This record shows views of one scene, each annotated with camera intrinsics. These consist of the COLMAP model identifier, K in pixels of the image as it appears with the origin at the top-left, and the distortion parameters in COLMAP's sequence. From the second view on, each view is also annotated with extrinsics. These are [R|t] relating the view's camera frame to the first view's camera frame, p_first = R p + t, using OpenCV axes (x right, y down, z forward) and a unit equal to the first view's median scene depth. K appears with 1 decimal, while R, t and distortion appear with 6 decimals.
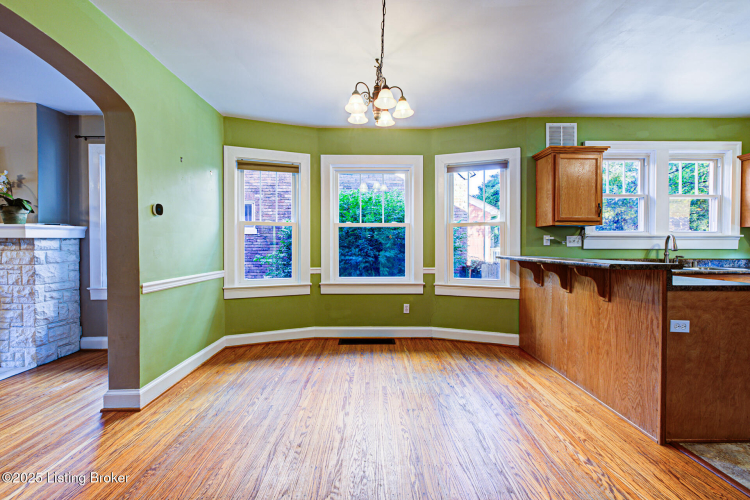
lens RADIAL K [[311.9, 0, 371.1], [0, 311.9, 250.9], [0, 0, 1]] dist [0.002777, 0.000677]
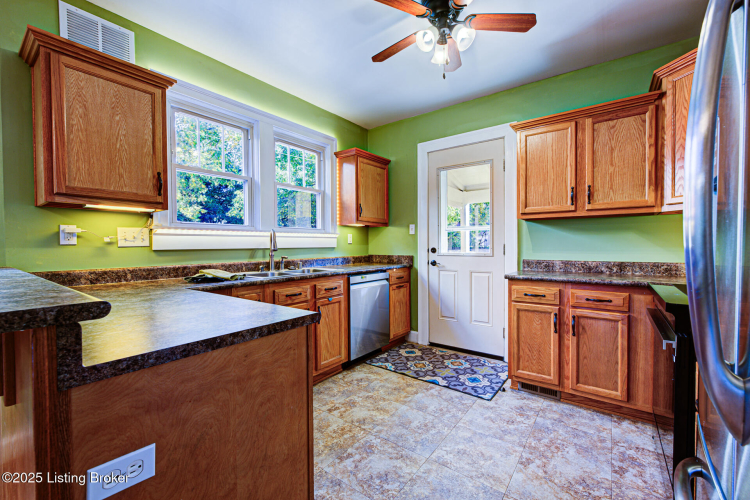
lens RADIAL K [[311.9, 0, 381.0], [0, 311.9, 246.8], [0, 0, 1]] dist [0.002777, 0.000677]
pose [[0.606042, -0.009568, 0.795375, 0.512747], [0.017145, 0.999852, -0.001036, -0.005503], [-0.795248, 0.014265, 0.606116, 0.319241]]
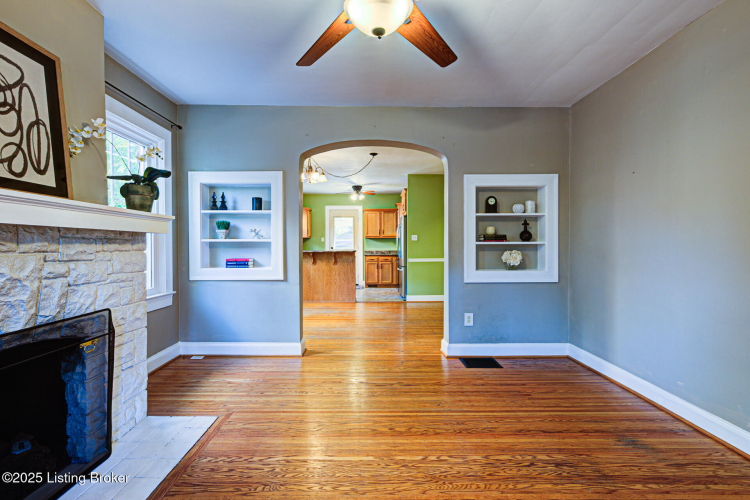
lens RADIAL K [[386.3, 0, 373.2], [0, 386.3, 249.4], [0, 0, 1]] dist [0.000253, 0.000003]
pose [[-0.009968, -0.009872, 0.999902, -1.998036], [0.020967, 0.999729, 0.010079, -0.005952], [-0.999730, 0.021066, -0.009758, 0.497015]]
